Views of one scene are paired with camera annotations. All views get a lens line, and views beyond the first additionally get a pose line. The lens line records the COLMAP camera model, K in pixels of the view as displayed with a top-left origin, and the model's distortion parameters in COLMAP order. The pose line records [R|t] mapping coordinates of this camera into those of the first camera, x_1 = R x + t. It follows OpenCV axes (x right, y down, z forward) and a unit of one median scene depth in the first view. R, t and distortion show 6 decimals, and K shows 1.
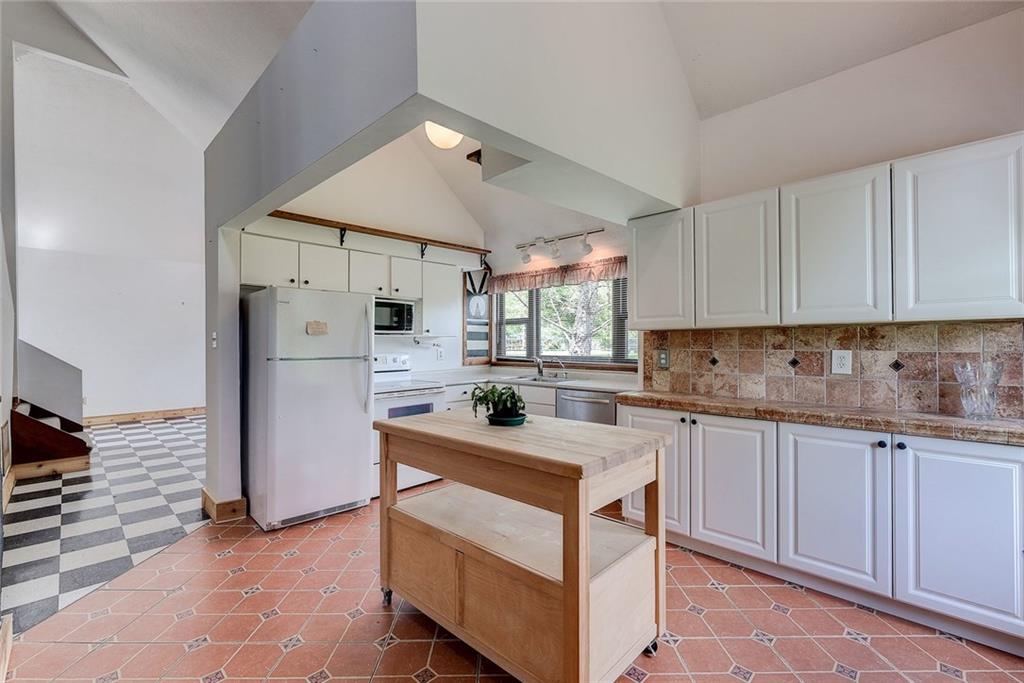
lens RADIAL K [[439.9, 0, 514.0], [0, 439.9, 343.1], [0, 0, 1]] dist [-0.002679, -0.000595]
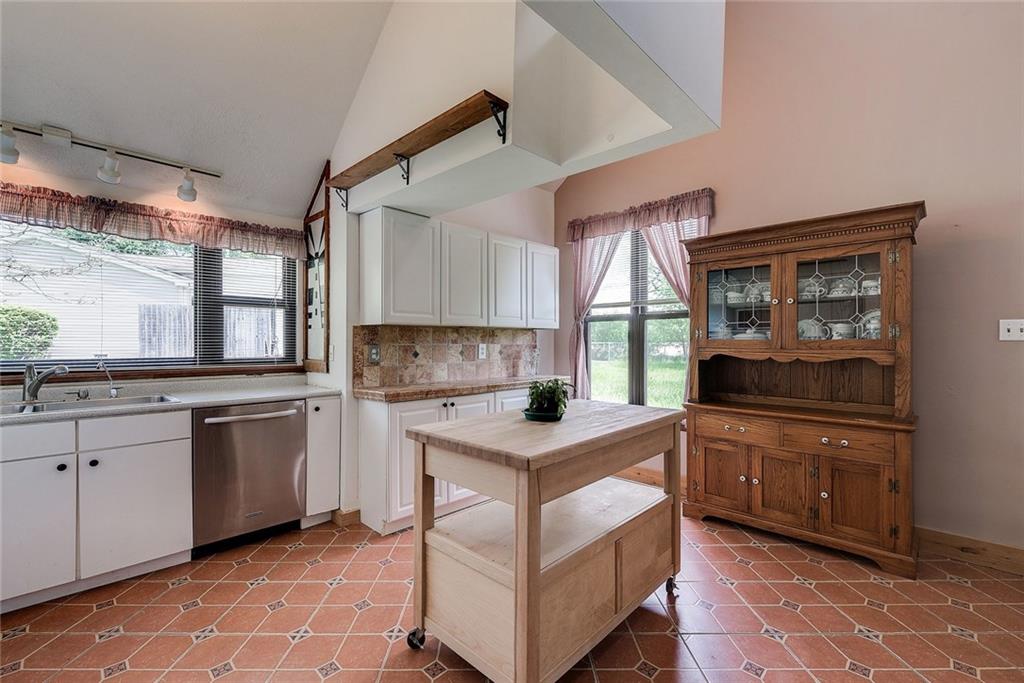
lens RADIAL K [[439.9, 0, 510.7], [0, 439.9, 338.6], [0, 0, 1]] dist [-0.002679, -0.000595]
pose [[0.011708, 0.009905, 0.999882, -0.703937], [-0.004782, 0.999940, -0.009850, 0.010672], [-0.999920, -0.004666, 0.011754, 0.747942]]
